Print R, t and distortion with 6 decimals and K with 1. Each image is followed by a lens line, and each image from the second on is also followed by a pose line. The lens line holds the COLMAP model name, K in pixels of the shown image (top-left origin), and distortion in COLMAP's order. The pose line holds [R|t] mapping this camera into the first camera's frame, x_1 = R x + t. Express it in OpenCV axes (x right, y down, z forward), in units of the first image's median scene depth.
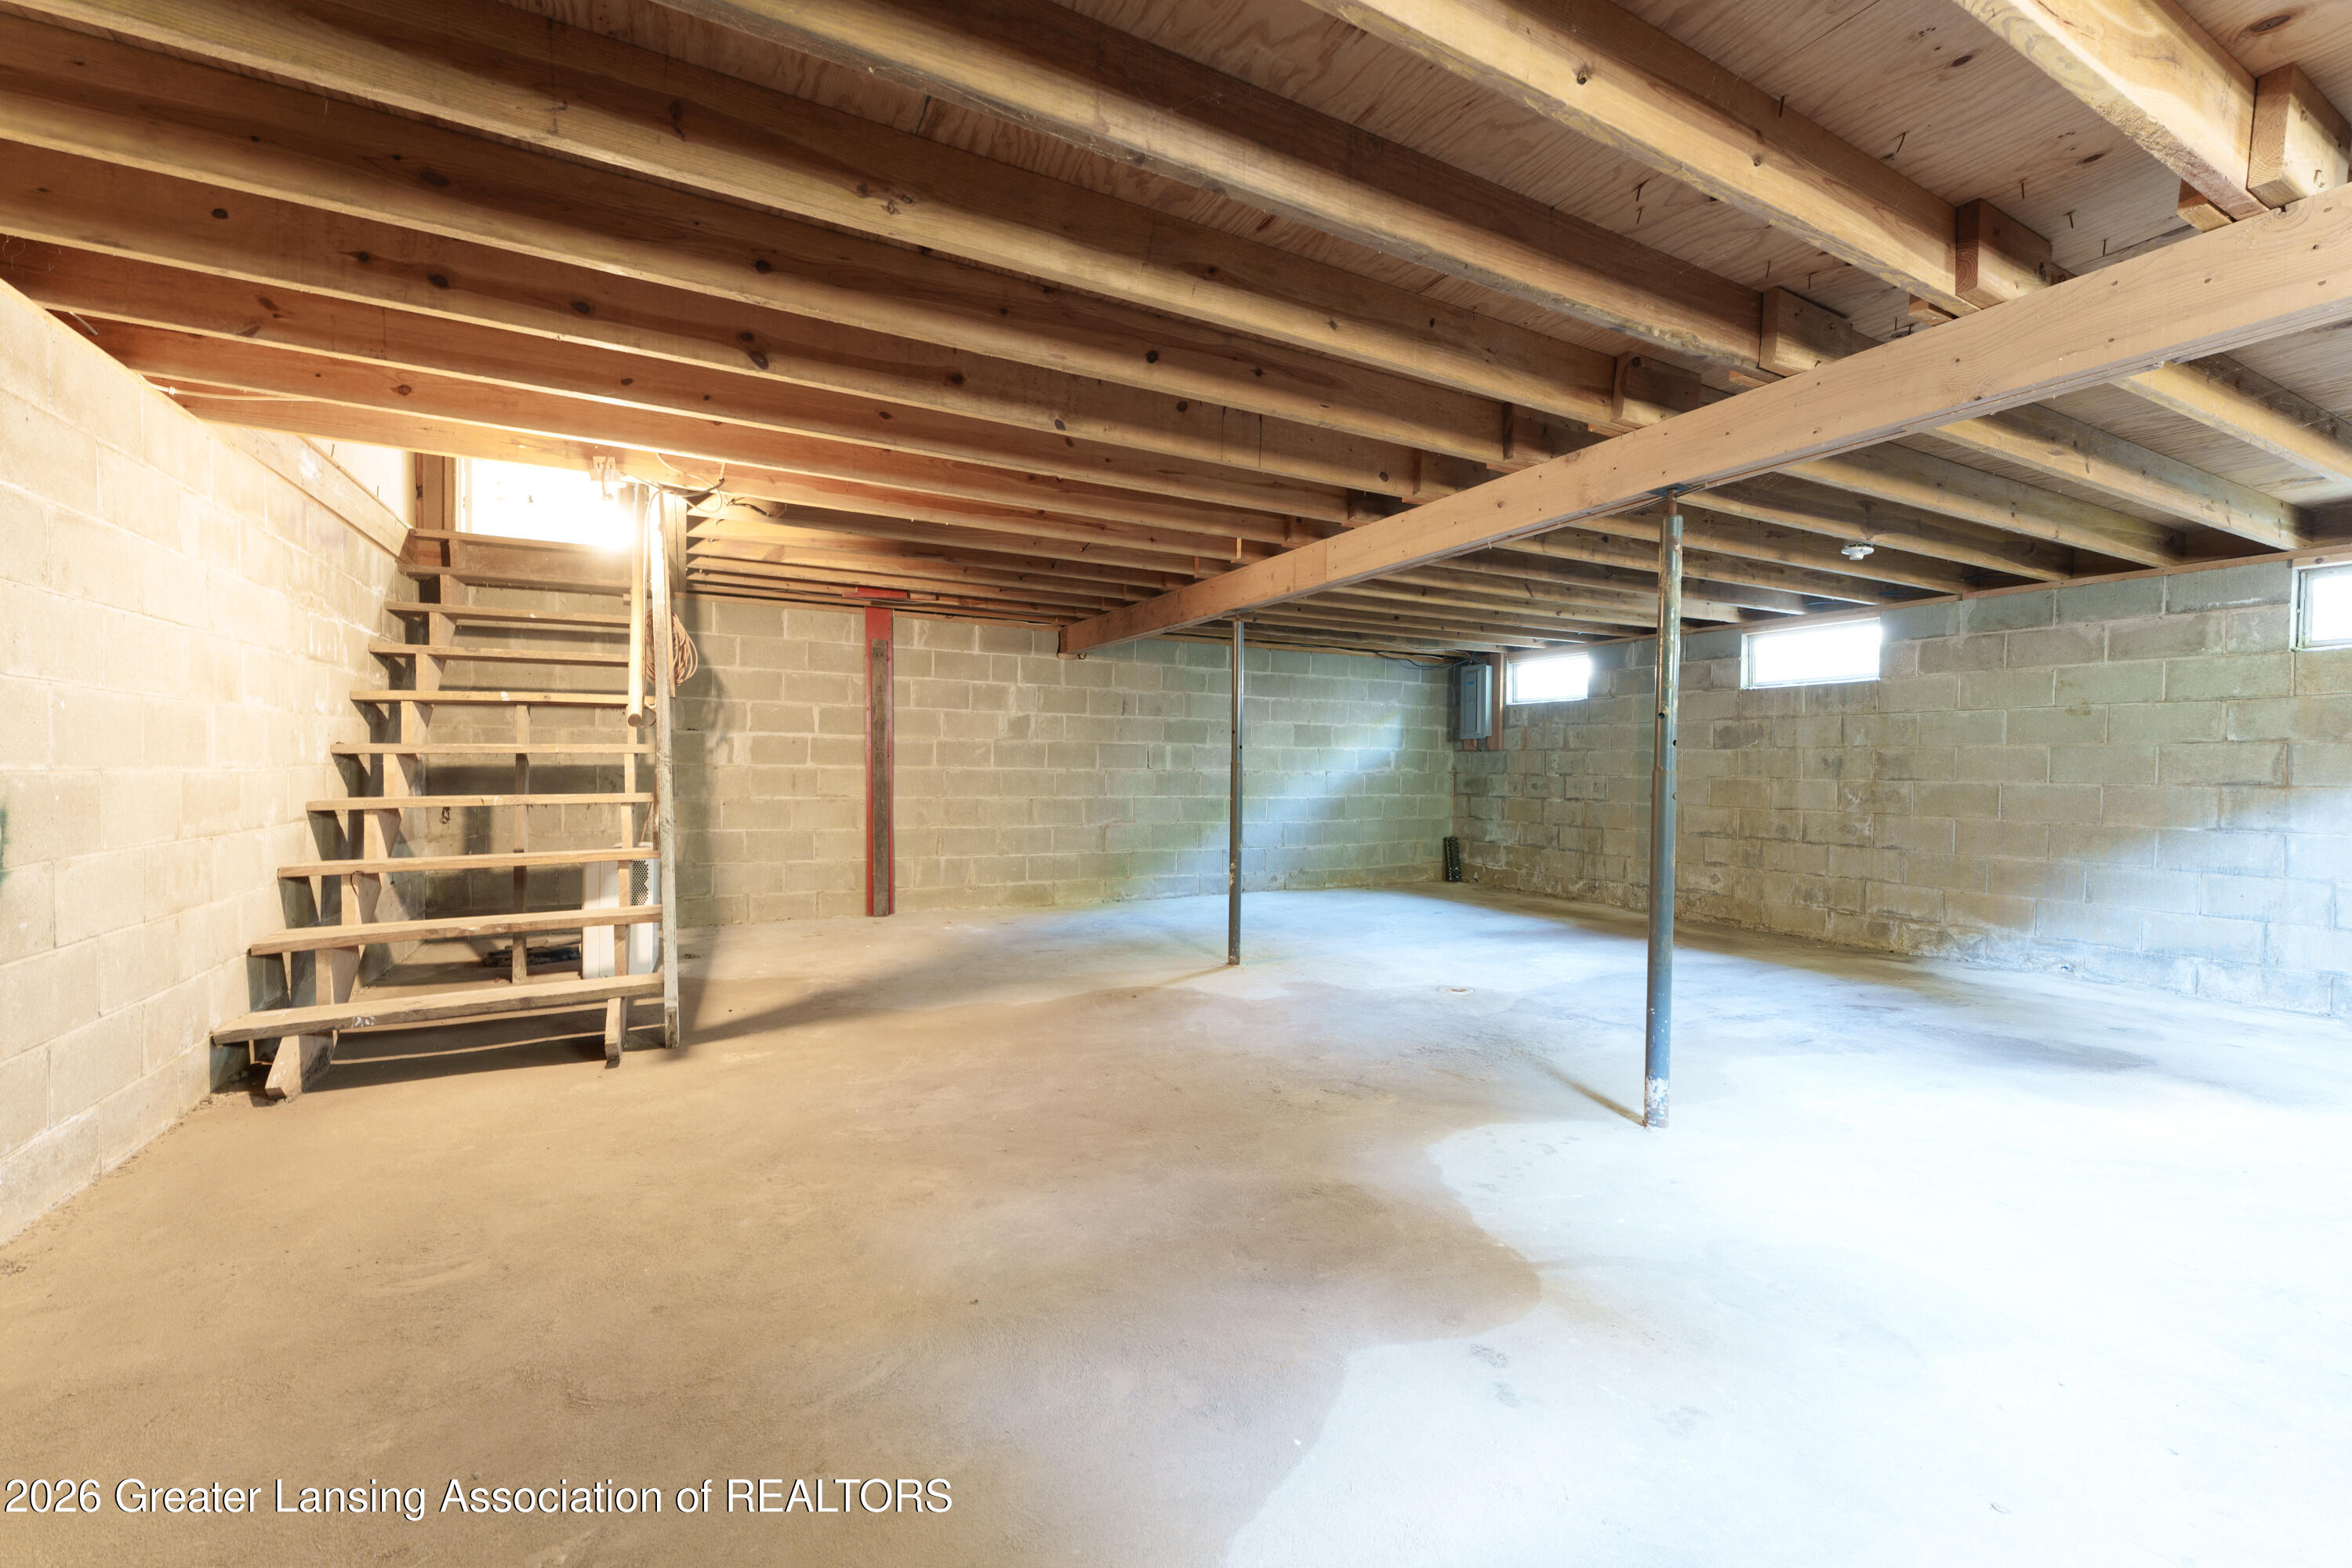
lens RADIAL K [[937.8, 0, 1194.0], [0, 937.8, 781.7], [0, 0, 1]] dist [-0.000885, -0.000538]
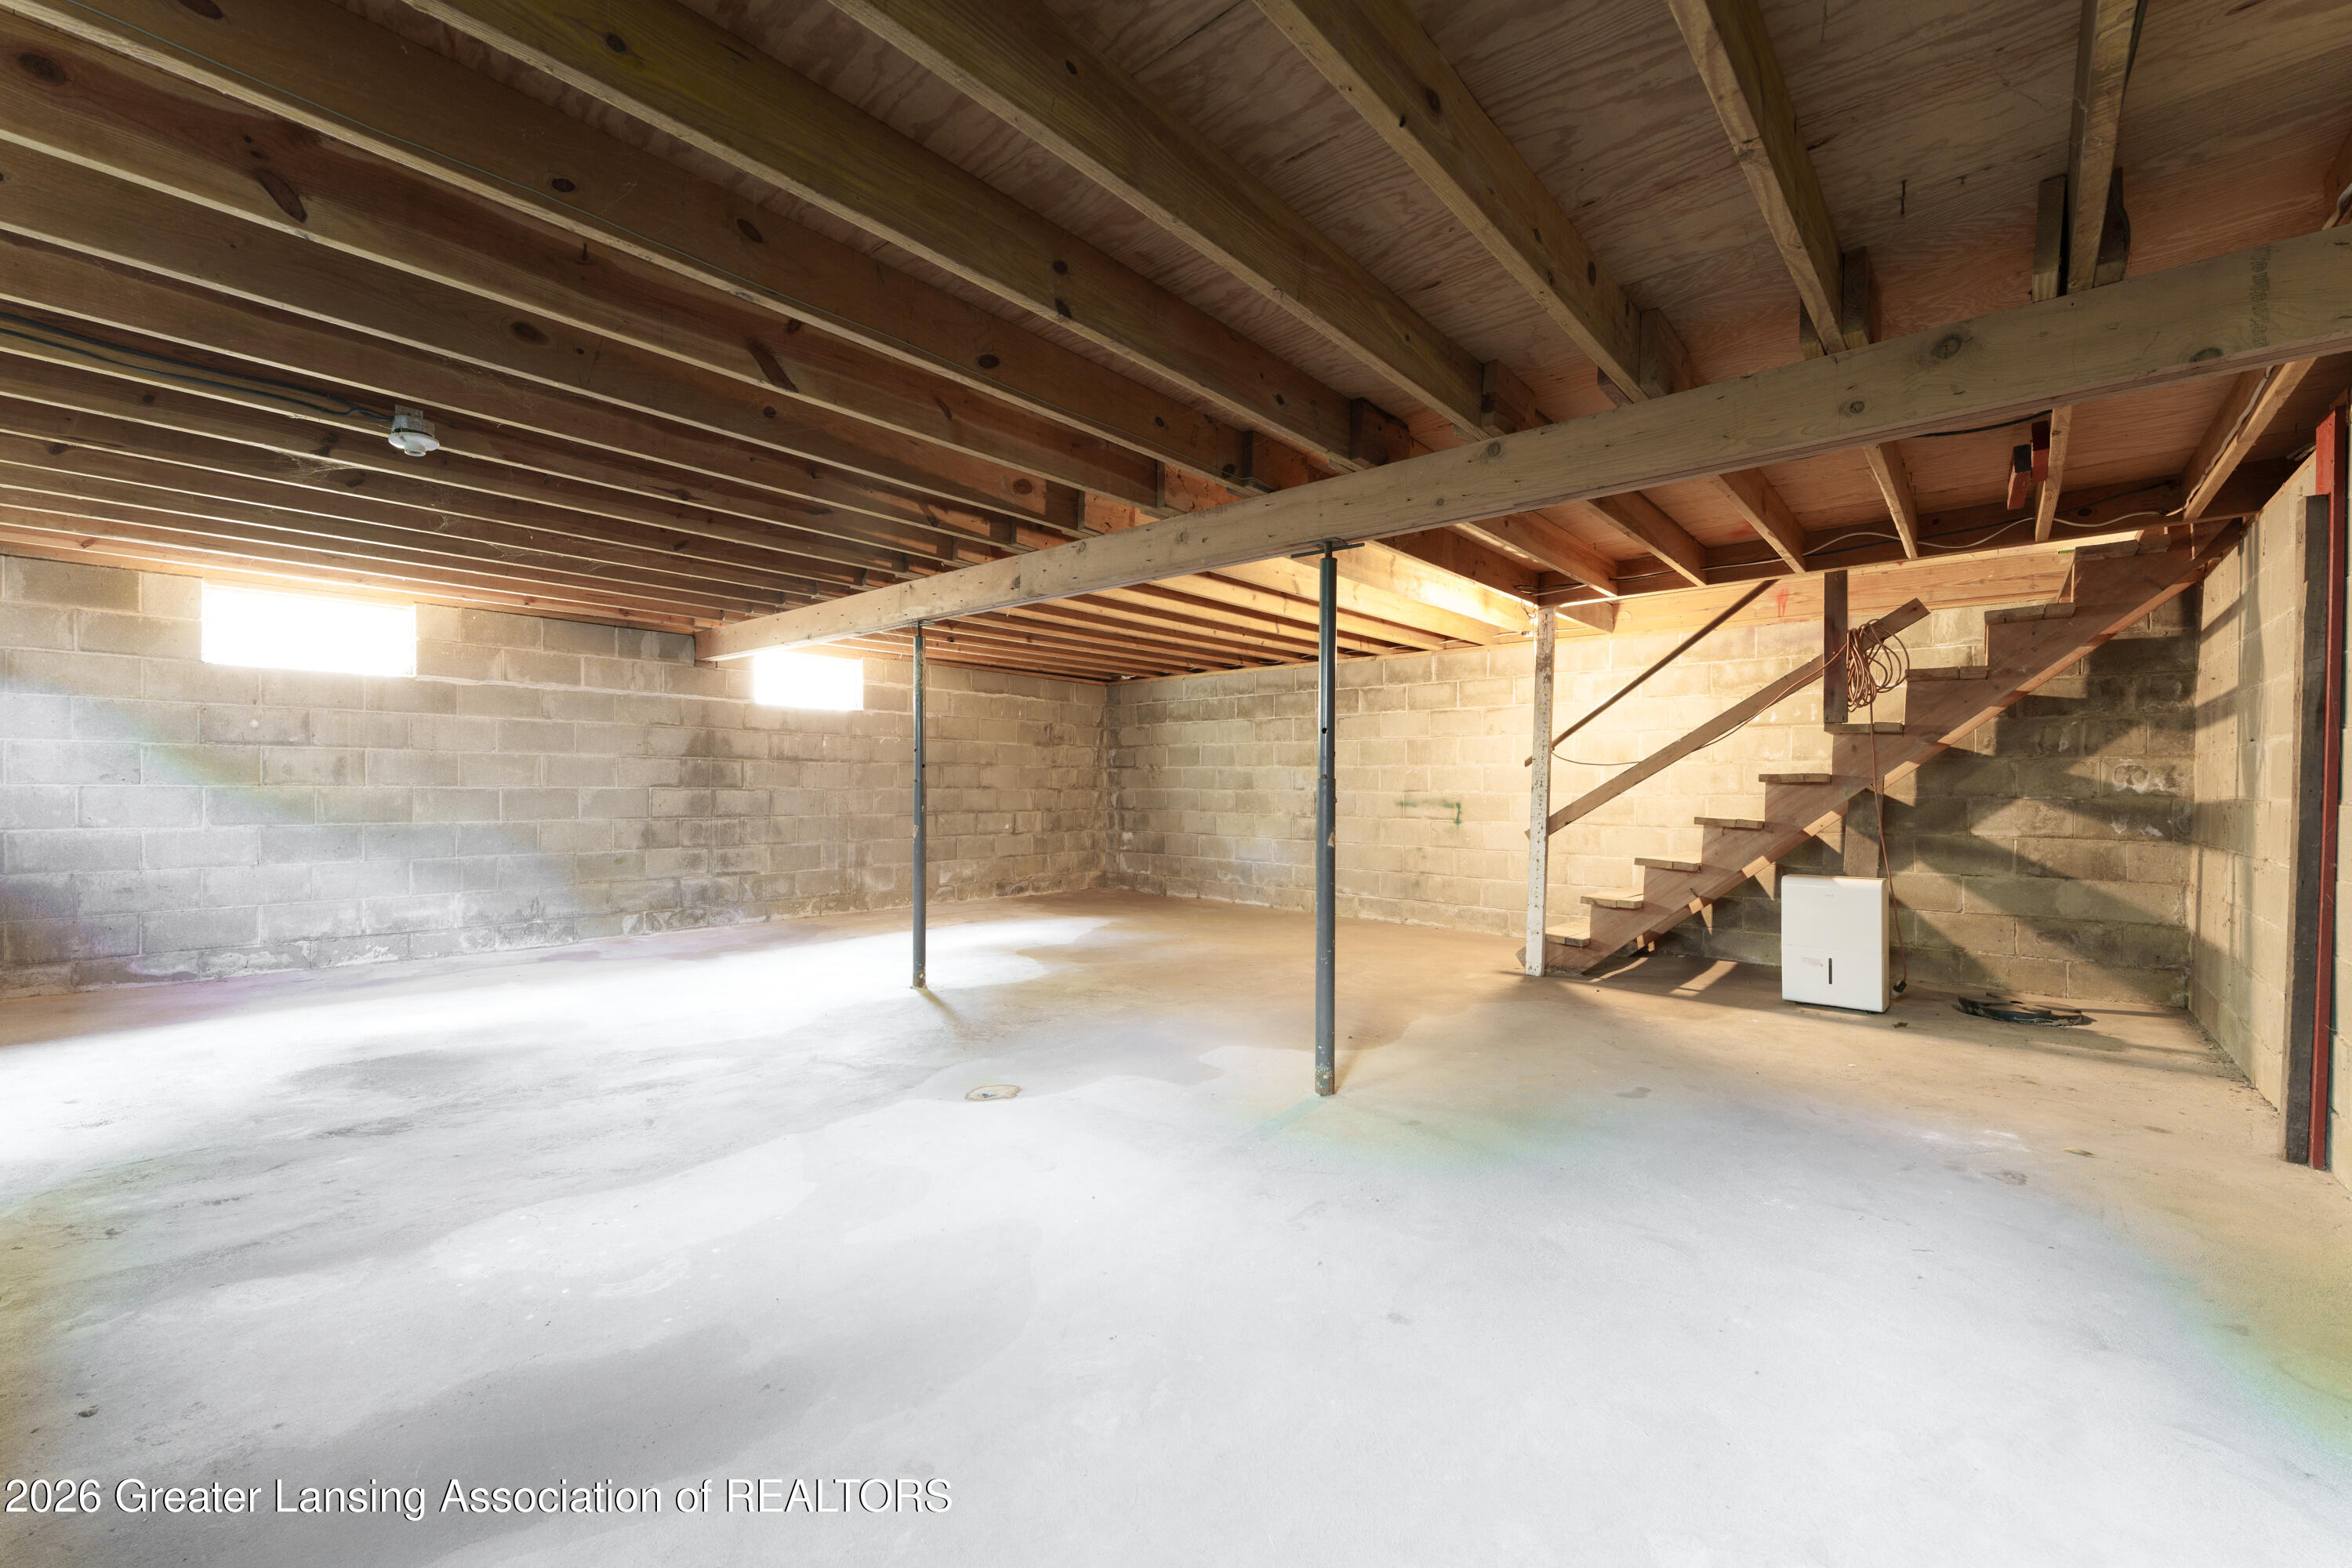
lens RADIAL K [[937.8, 0, 1164.3], [0, 937.8, 787.9], [0, 0, 1]] dist [-0.000885, -0.000538]
pose [[-0.942955, -0.017955, -0.332435, 0.301605], [-0.024078, 0.999608, 0.014308, -0.016818], [0.332048, 0.021497, -0.943018, 1.296199]]
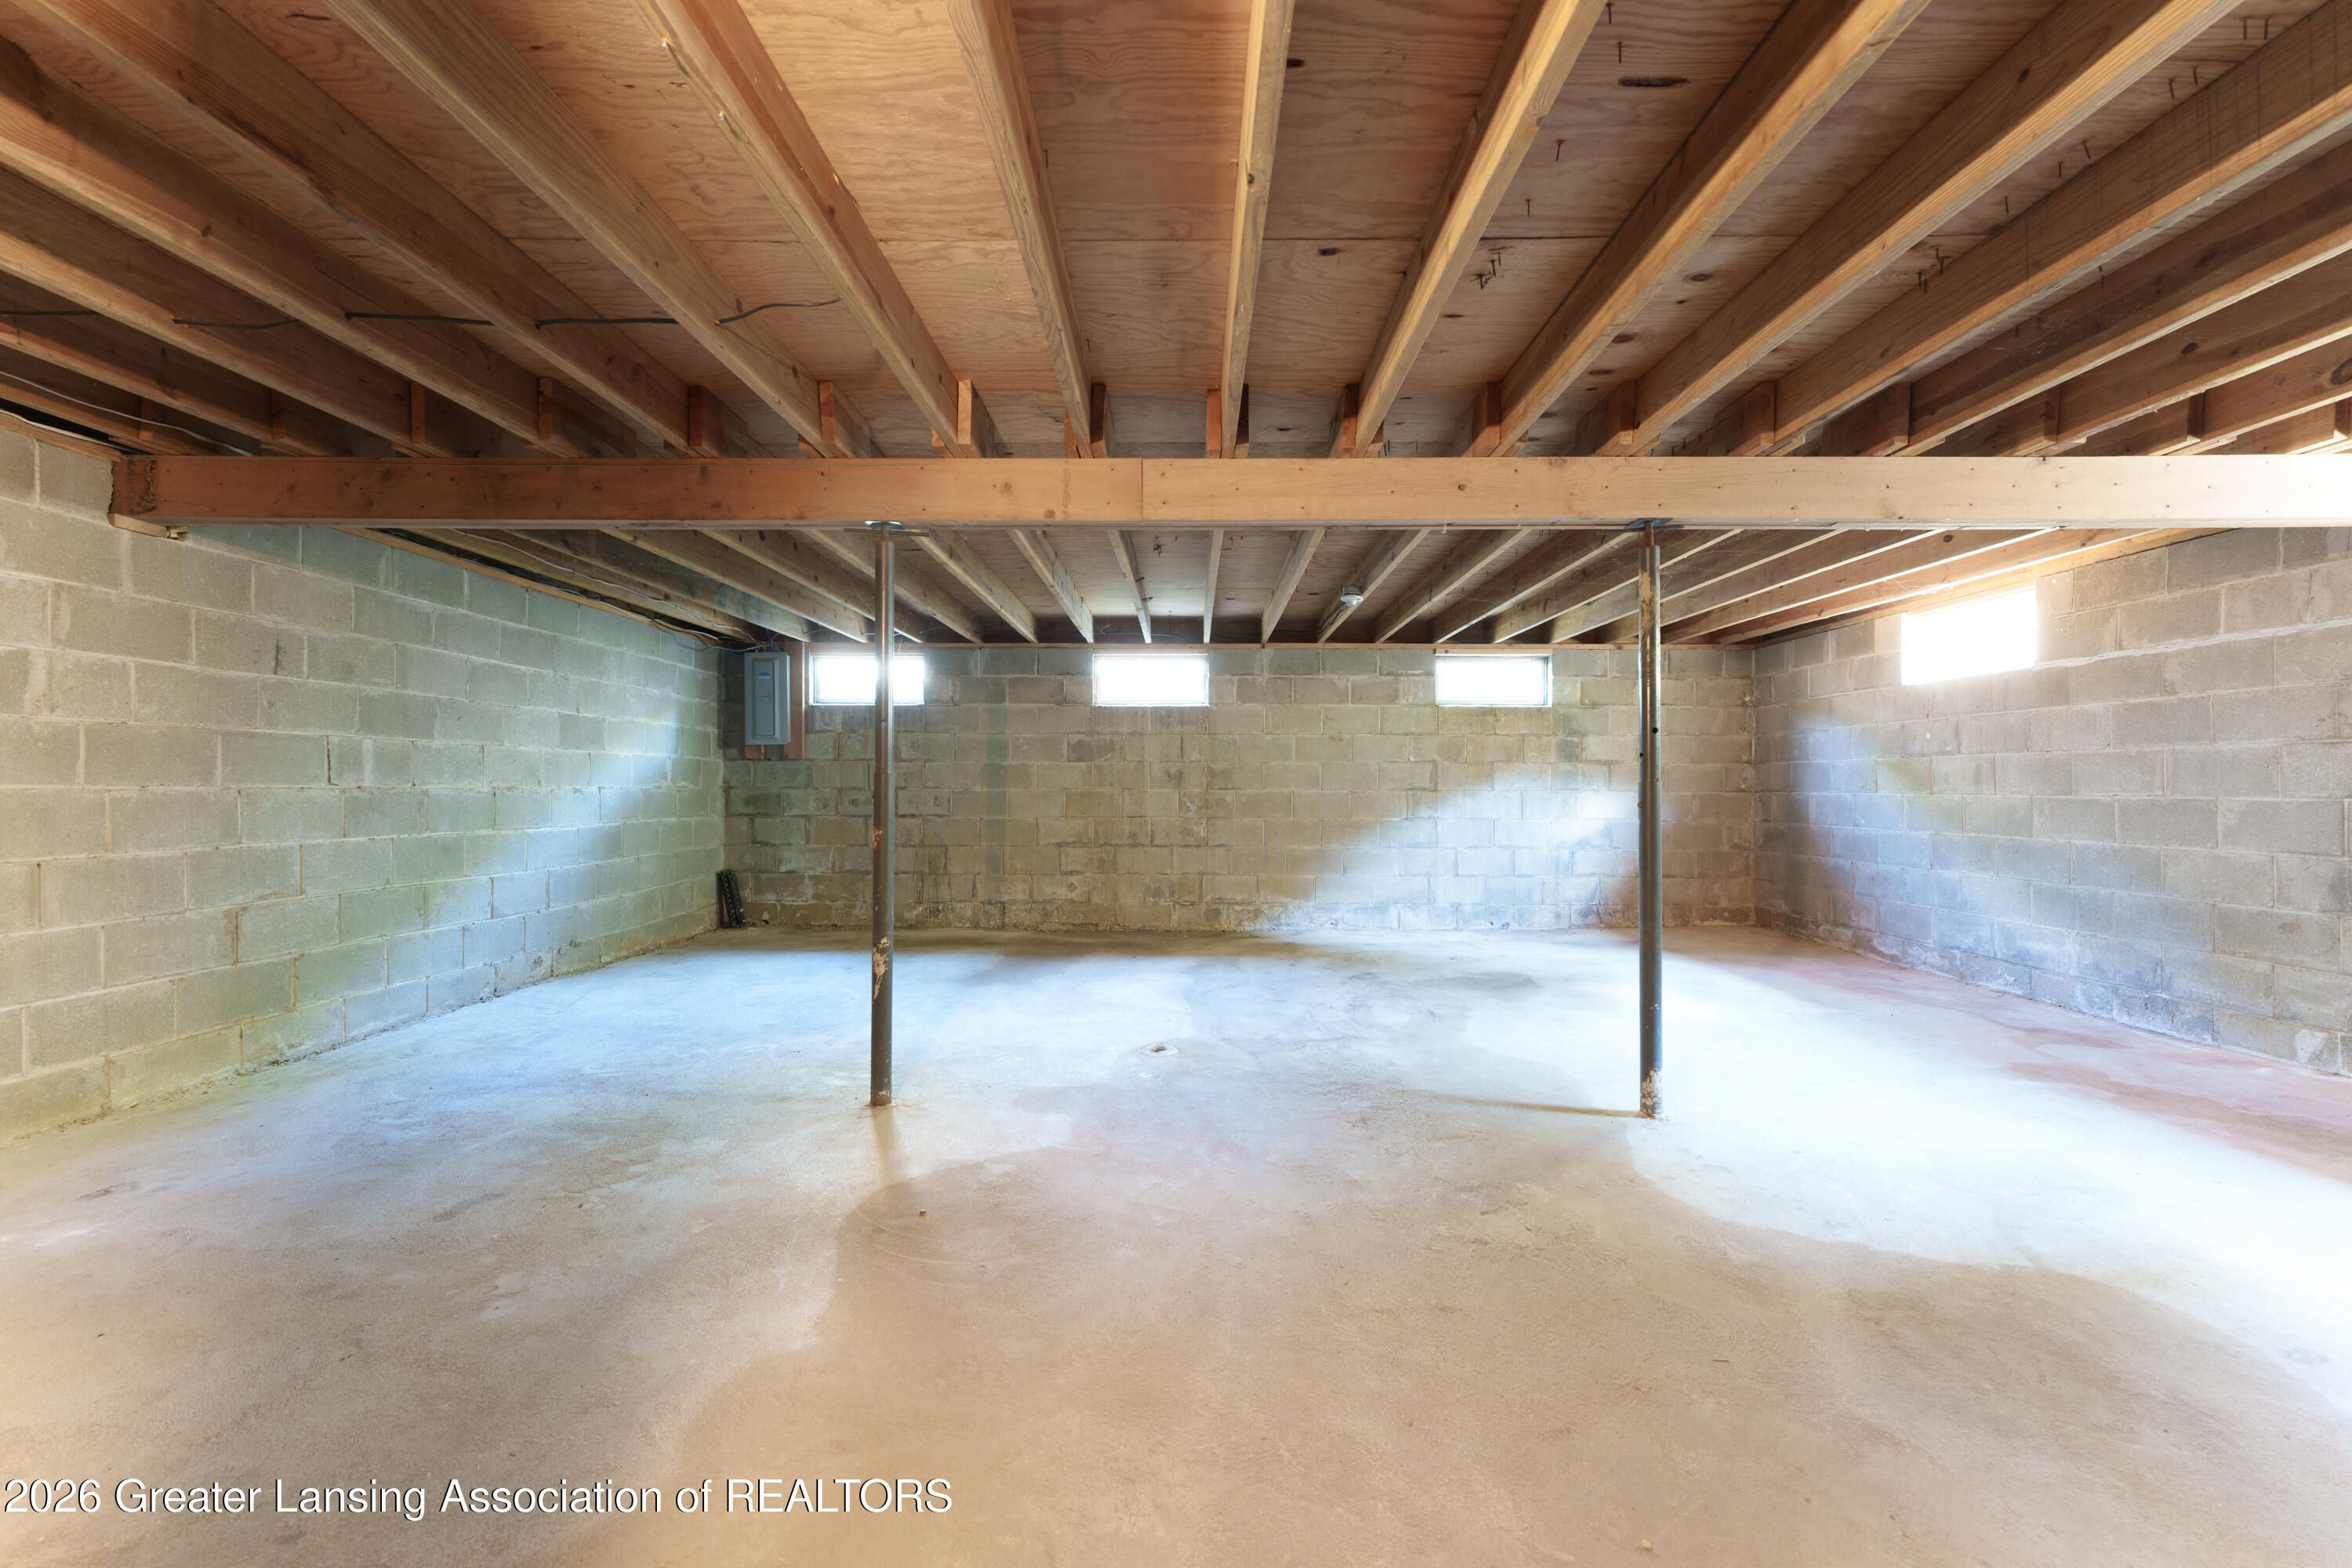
lens RADIAL K [[937.8, 0, 1174.9], [0, 937.8, 786.9], [0, 0, 1]] dist [-0.000885, -0.000538]
pose [[0.487347, -0.009111, 0.873161, -0.327467], [0.016346, 0.999866, 0.001310, -0.007421], [-0.873056, 0.013634, 0.487430, 0.441858]]
